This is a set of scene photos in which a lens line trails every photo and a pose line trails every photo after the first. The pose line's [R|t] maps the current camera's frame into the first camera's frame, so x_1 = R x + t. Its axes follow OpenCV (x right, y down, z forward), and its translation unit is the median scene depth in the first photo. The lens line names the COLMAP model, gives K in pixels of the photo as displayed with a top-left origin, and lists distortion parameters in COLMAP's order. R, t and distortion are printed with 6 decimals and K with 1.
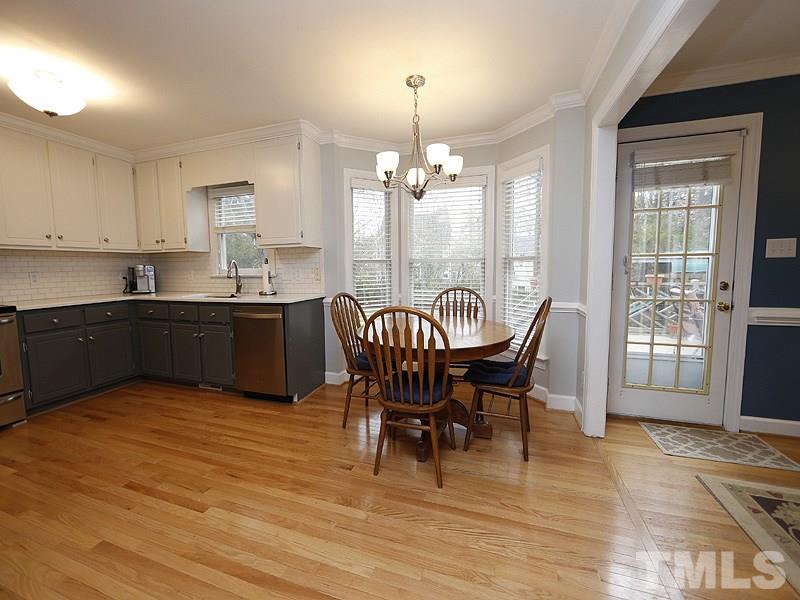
lens RADIAL K [[316.9, 0, 399.9], [0, 316.9, 289.6], [0, 0, 1]] dist [-0.002549, -0.000072]
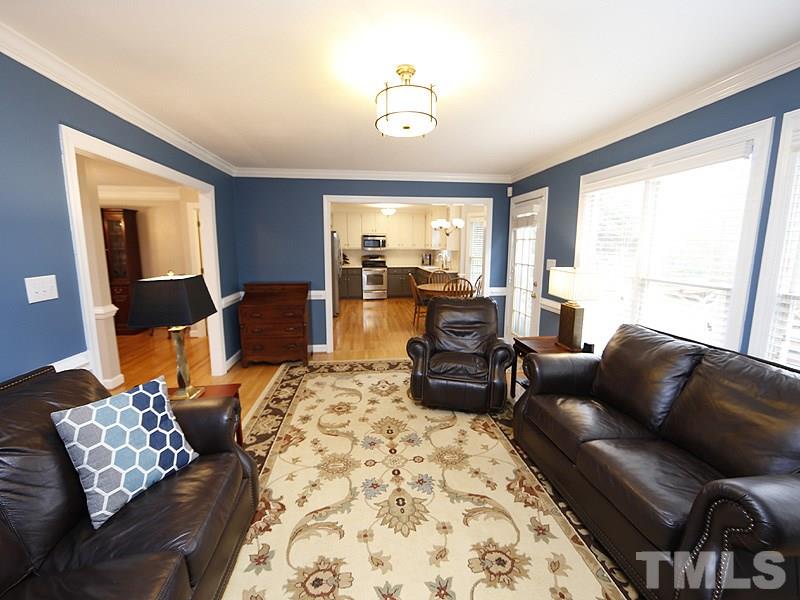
lens RADIAL K [[316.9, 0, 399.9], [0, 316.9, 289.6], [0, 0, 1]] dist [-0.002549, -0.000072]
pose [[0.423005, 0.140520, -0.895165, 1.738820], [-0.074912, 0.989944, 0.119999, -0.103631], [0.903025, 0.016298, 0.429278, -0.336241]]
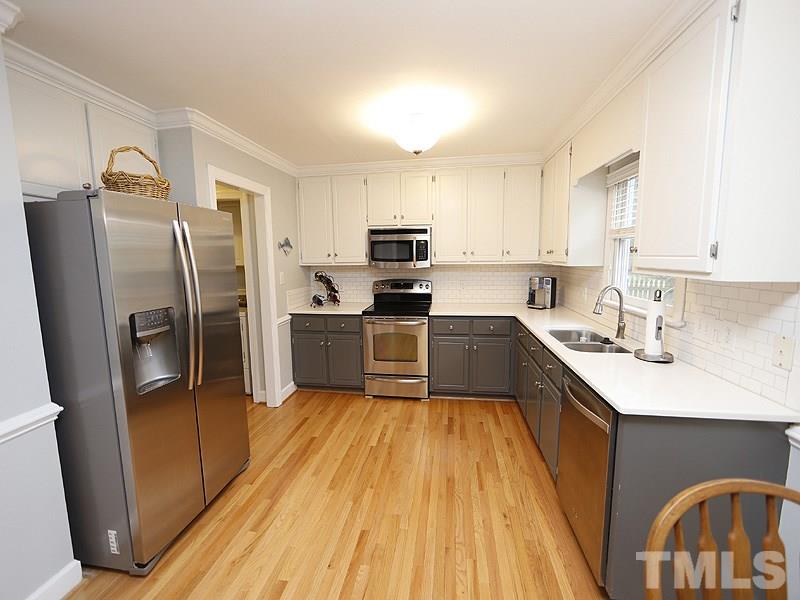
lens RADIAL K [[316.9, 0, 399.9], [0, 316.9, 289.6], [0, 0, 1]] dist [-0.002549, -0.000072]
pose [[0.162709, 0.119834, -0.979370, 0.013468], [-0.060588, 0.991938, 0.111306, -0.145883], [0.984812, 0.041227, 0.168658, 0.556212]]
